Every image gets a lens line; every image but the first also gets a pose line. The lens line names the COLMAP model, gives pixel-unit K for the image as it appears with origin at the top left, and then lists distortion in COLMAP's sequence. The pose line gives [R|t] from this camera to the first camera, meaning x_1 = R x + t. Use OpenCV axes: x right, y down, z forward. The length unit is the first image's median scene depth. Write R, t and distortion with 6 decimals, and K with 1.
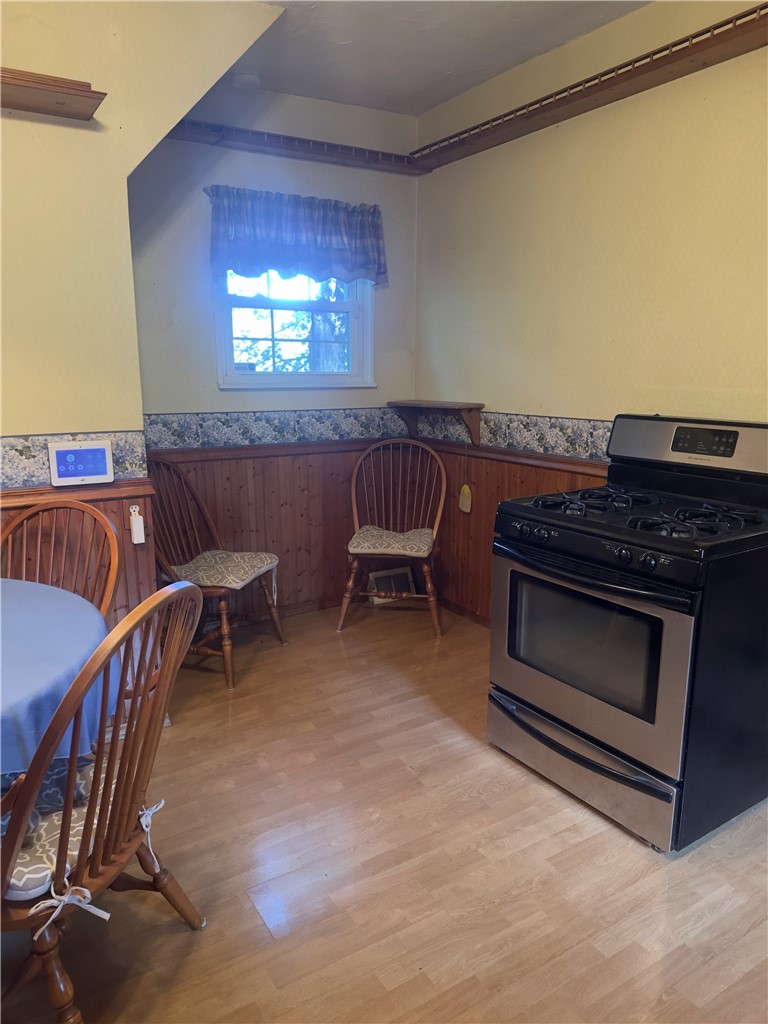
lens RADIAL K [[699.2, 0, 384.0], [0, 699.2, 512.0], [0, 0, 1]] dist [0.058944, -0.091306]
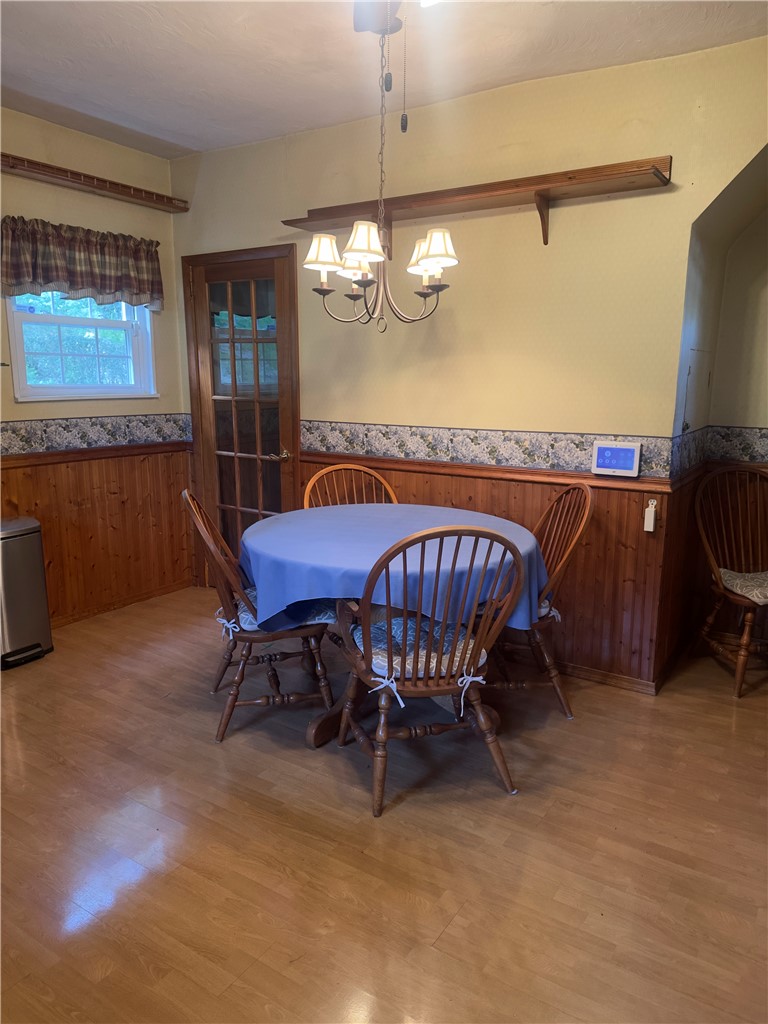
lens RADIAL K [[699.2, 0, 384.0], [0, 699.2, 512.0], [0, 0, 1]] dist [0.058944, -0.091306]
pose [[0.428375, 0.177550, -0.885986, 0.535291], [-0.184215, 0.977073, 0.106736, -0.033747], [0.884624, 0.117489, 0.451261, 0.067526]]
